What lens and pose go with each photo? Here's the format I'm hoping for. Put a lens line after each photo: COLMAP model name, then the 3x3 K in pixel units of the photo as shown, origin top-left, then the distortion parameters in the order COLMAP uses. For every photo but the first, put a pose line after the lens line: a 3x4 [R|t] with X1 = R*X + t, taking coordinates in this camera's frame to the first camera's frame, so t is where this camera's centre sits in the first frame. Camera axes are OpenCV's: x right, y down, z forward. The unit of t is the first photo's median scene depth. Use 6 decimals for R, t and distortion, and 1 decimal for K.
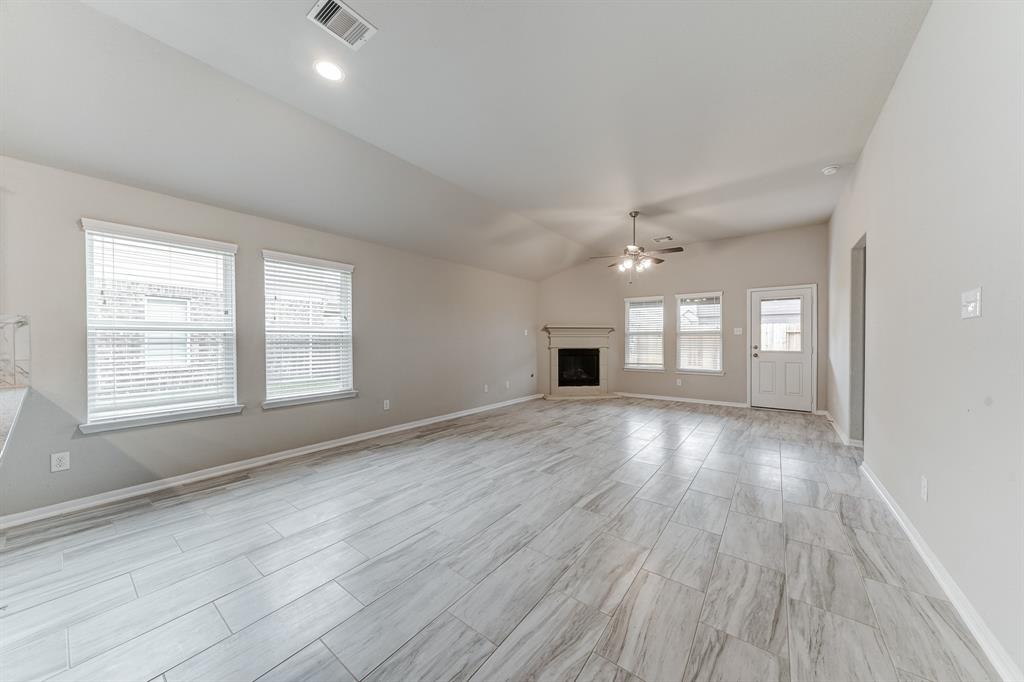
lens RADIAL K [[359.2, 0, 518.2], [0, 359.2, 343.7], [0, 0, 1]] dist [0.016424, -0.000021]
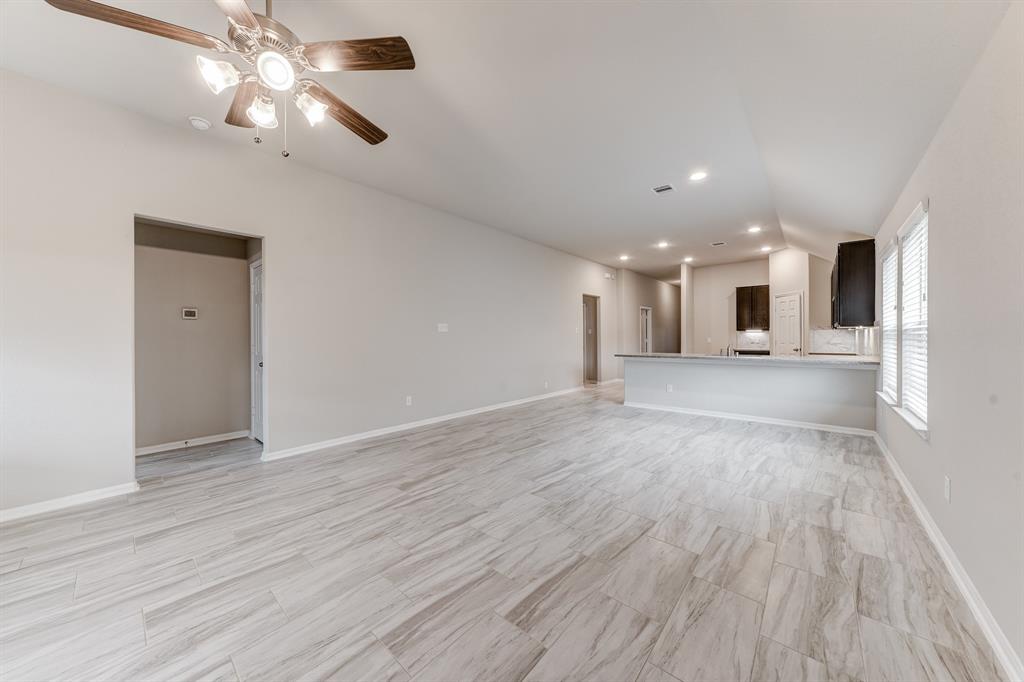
lens RADIAL K [[350.0, 0, 512.7], [0, 350.0, 339.2], [0, 0, 1]] dist [-0.000508, 0.000237]
pose [[-0.996425, 0.006016, 0.084269, 0.079859], [0.007441, 0.999834, 0.016608, -0.012788], [-0.084155, 0.017175, -0.996305, 1.058119]]
